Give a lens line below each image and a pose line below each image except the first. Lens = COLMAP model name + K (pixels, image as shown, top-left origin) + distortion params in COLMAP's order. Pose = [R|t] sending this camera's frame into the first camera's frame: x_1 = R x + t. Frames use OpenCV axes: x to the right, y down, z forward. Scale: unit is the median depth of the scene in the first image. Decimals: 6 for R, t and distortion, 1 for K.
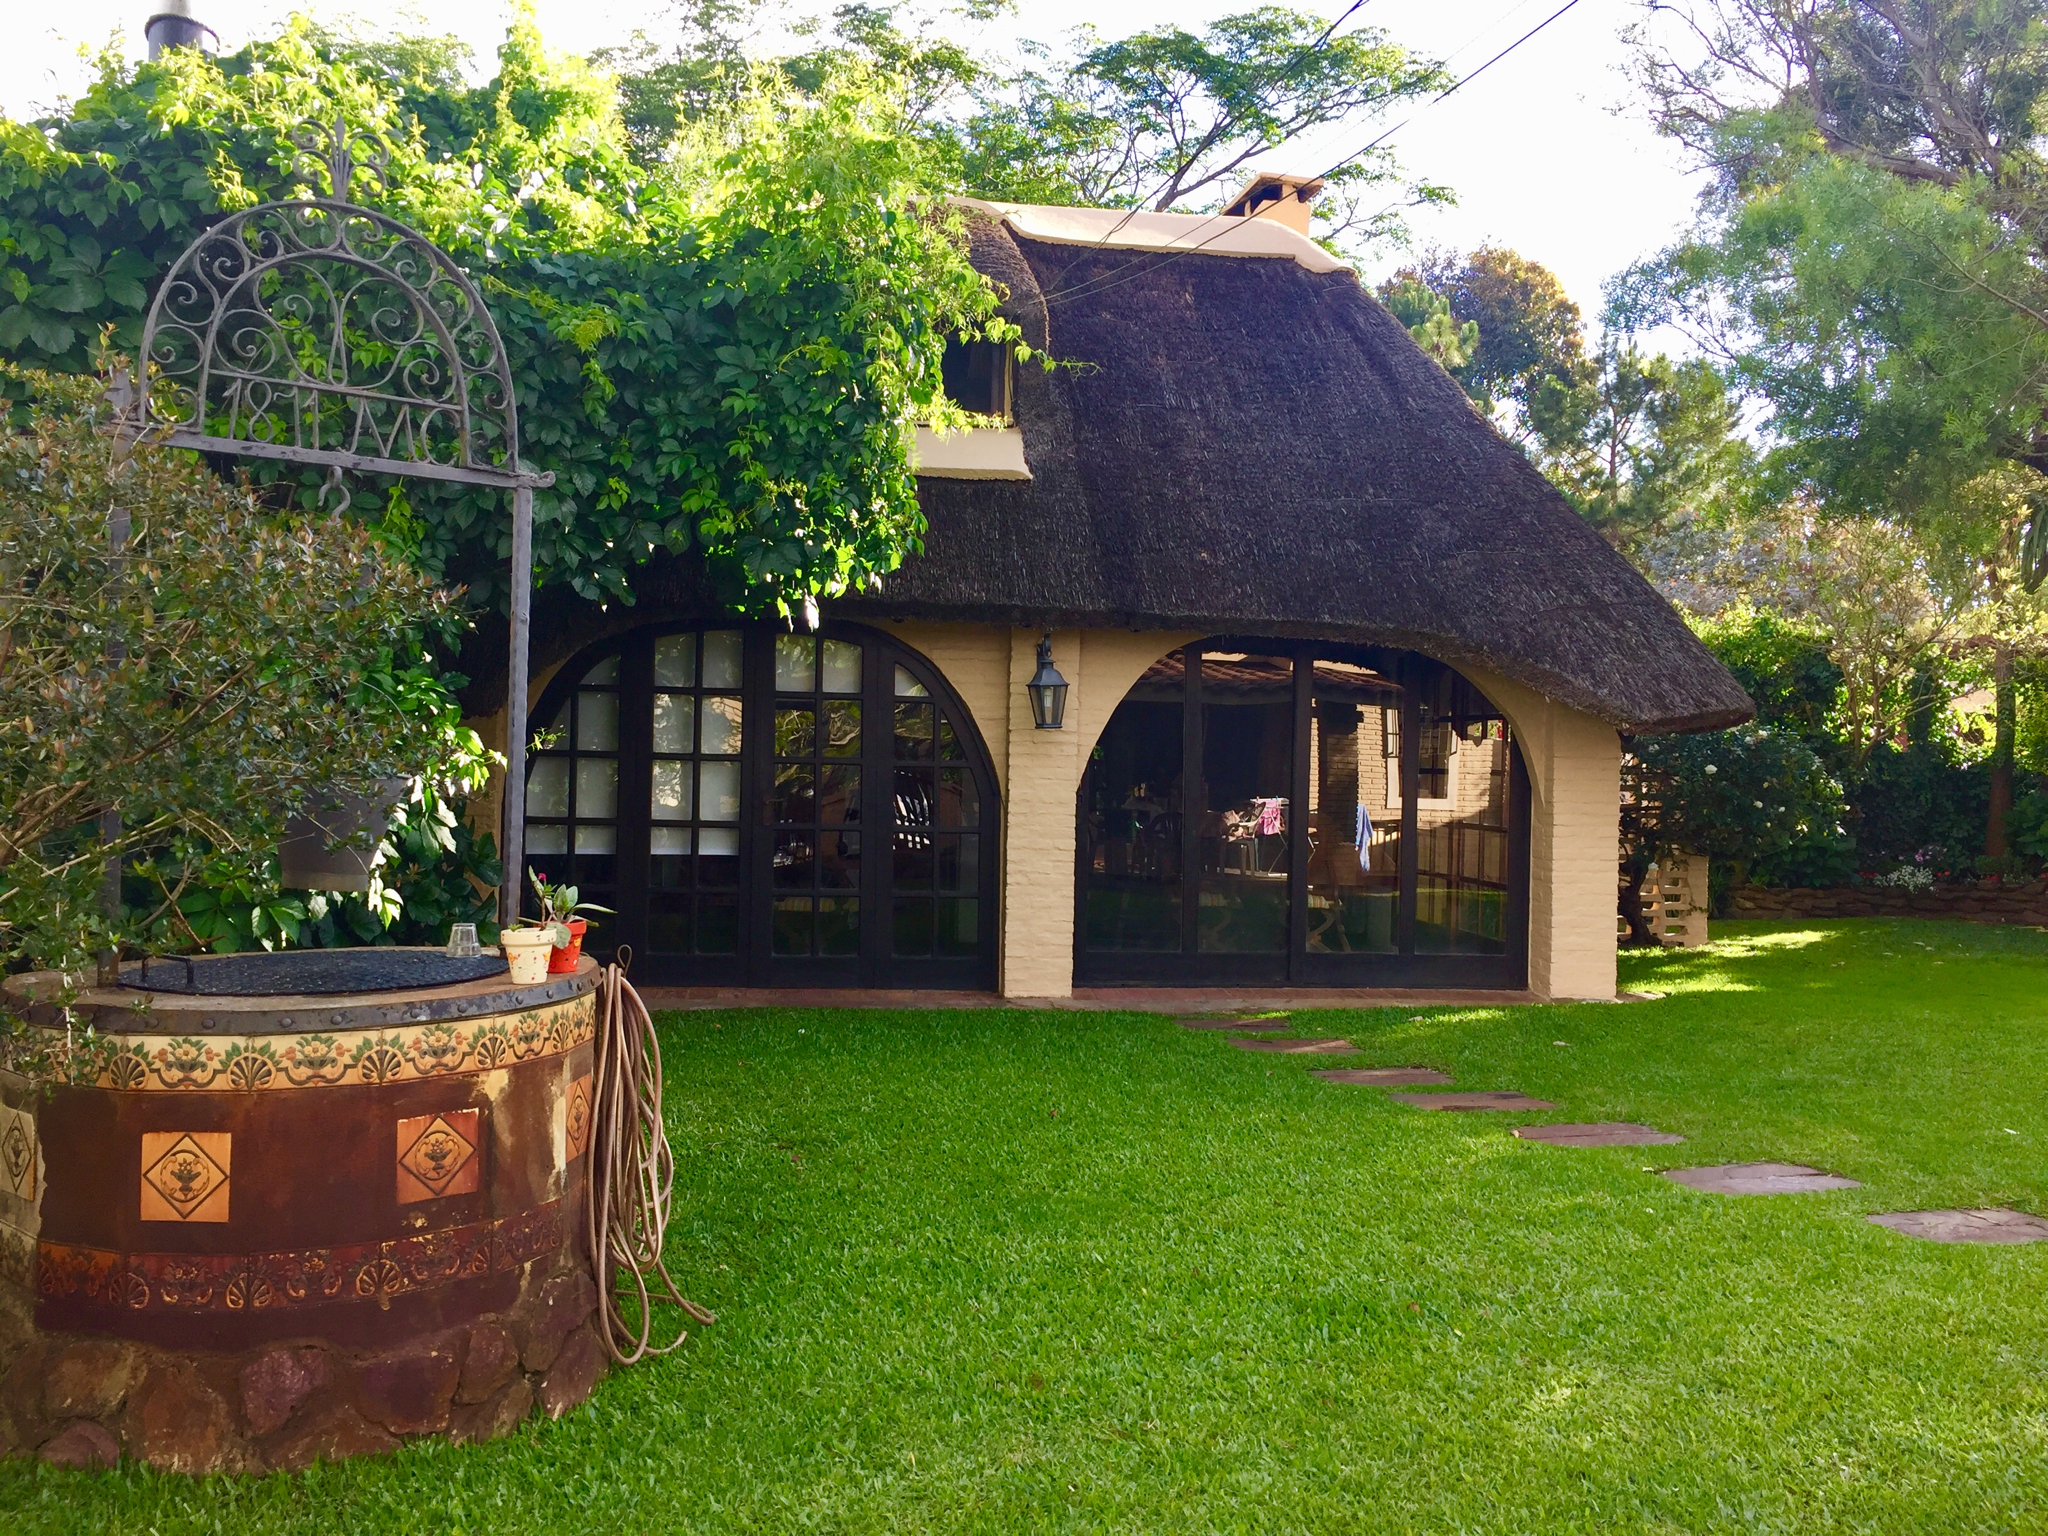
lens RADIAL K [[1794.5, 0, 1014.4], [0, 1794.5, 743.0], [0, 0, 1]] dist [0.092780, -0.127536]
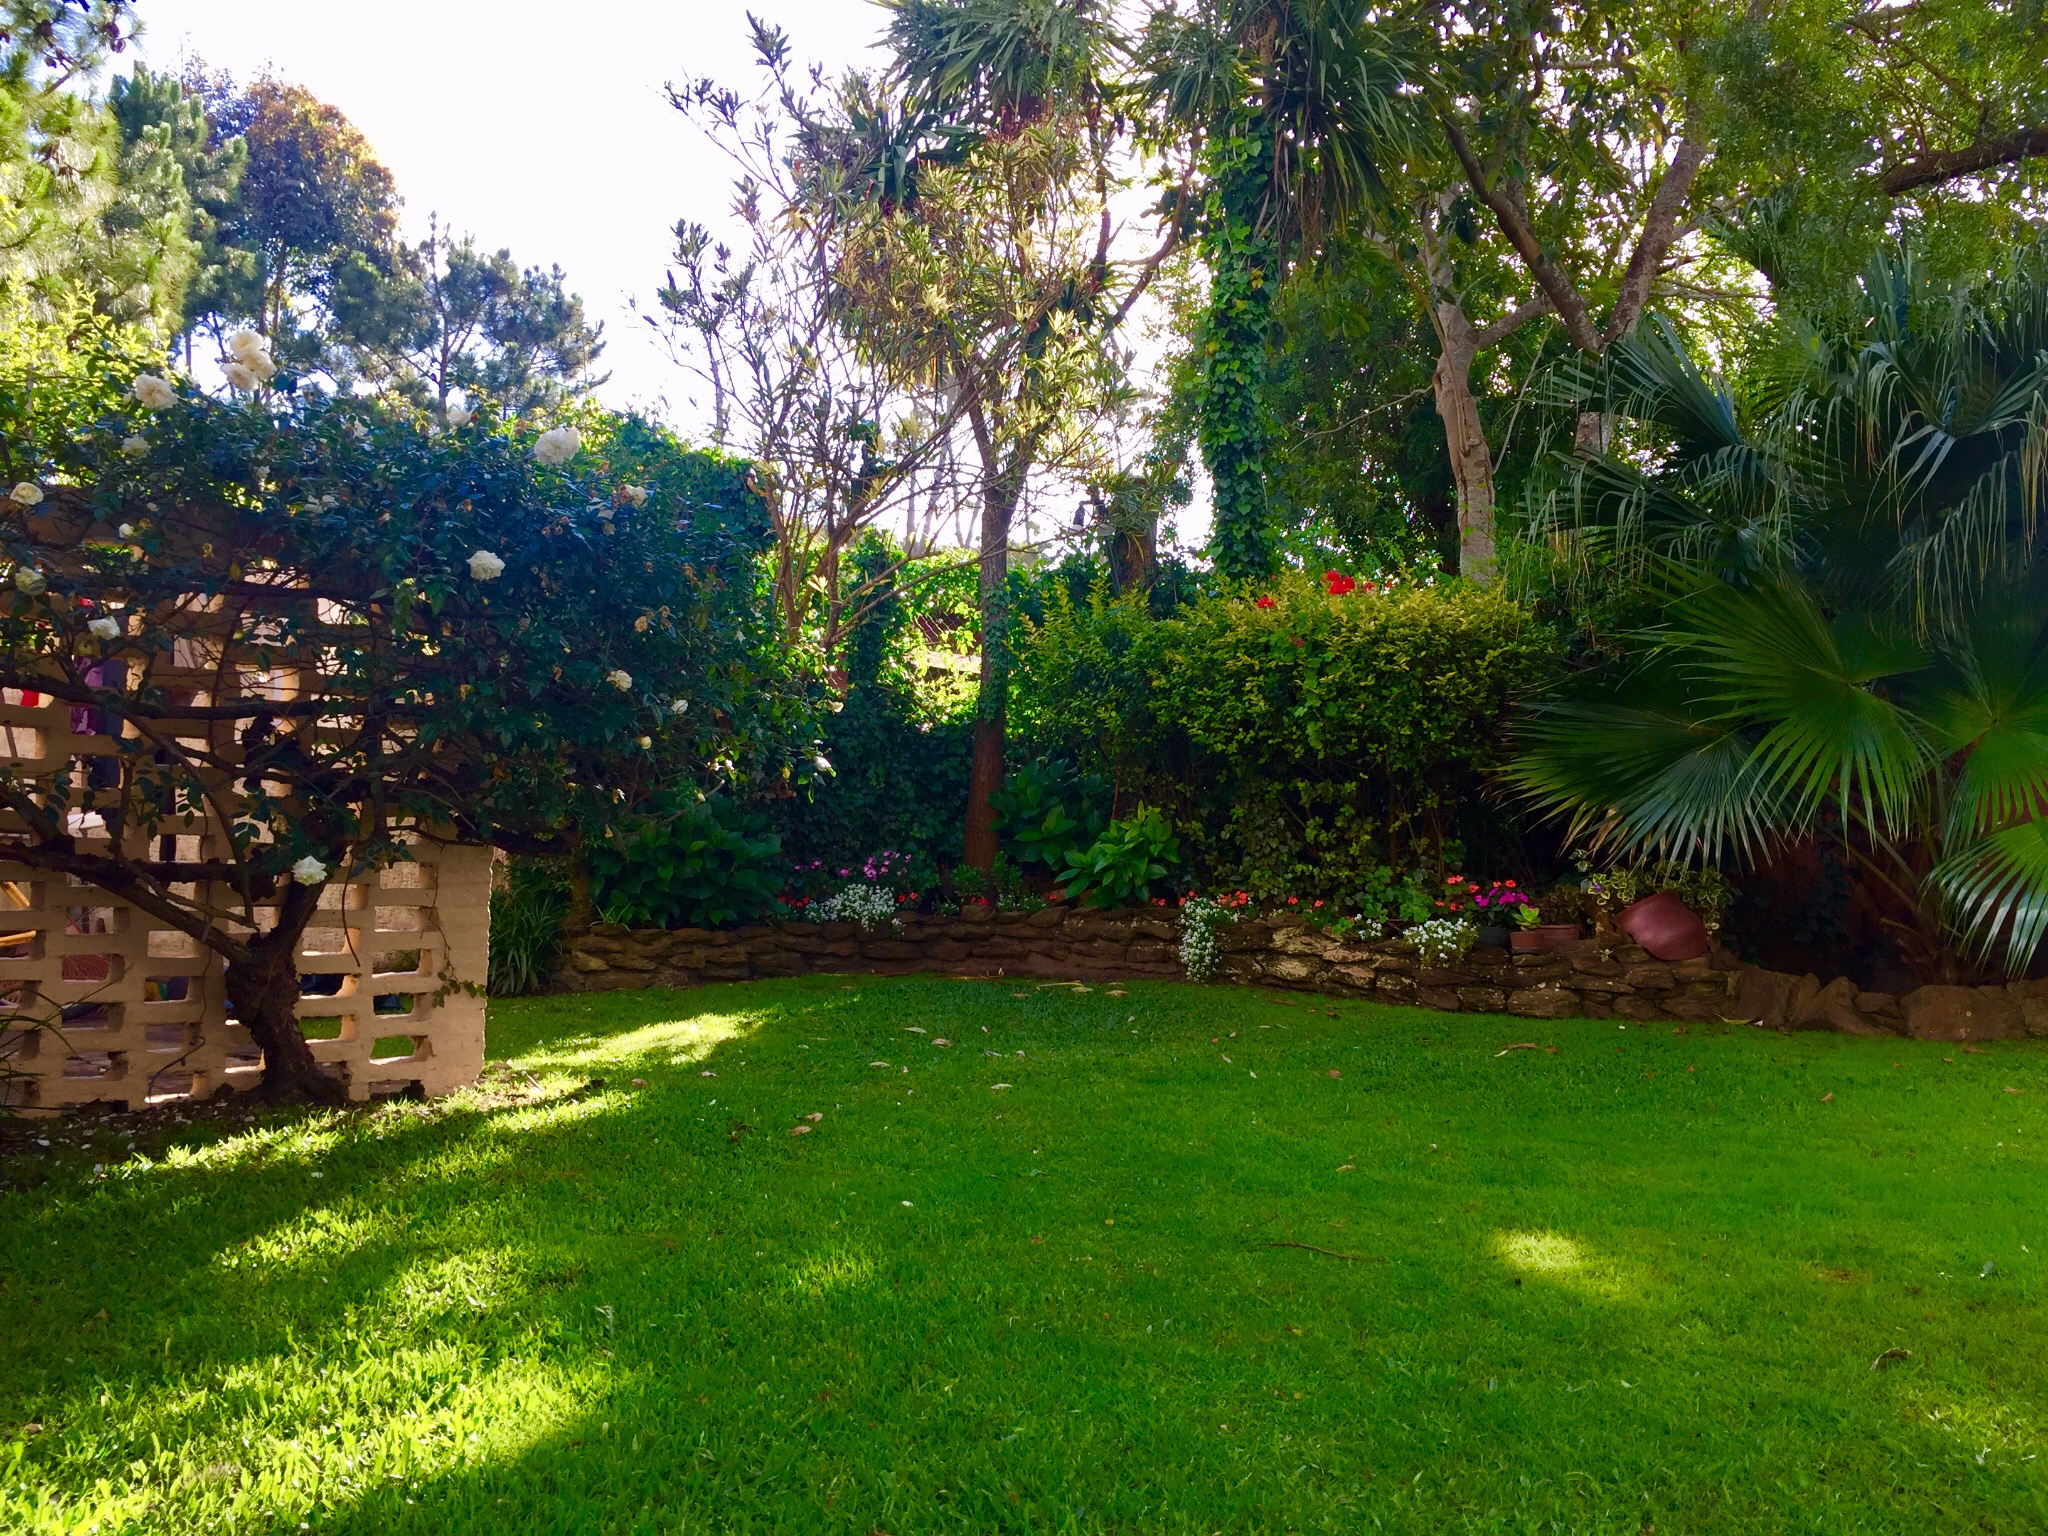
lens RADIAL K [[1794.5, 0, 1014.4], [0, 1794.5, 743.0], [0, 0, 1]] dist [0.092780, -0.127536]
pose [[0.821540, 0.030234, 0.569348, 0.206773], [-0.012533, 0.999309, -0.034982, 0.042299], [-0.570013, 0.021604, 0.821352, 0.505645]]
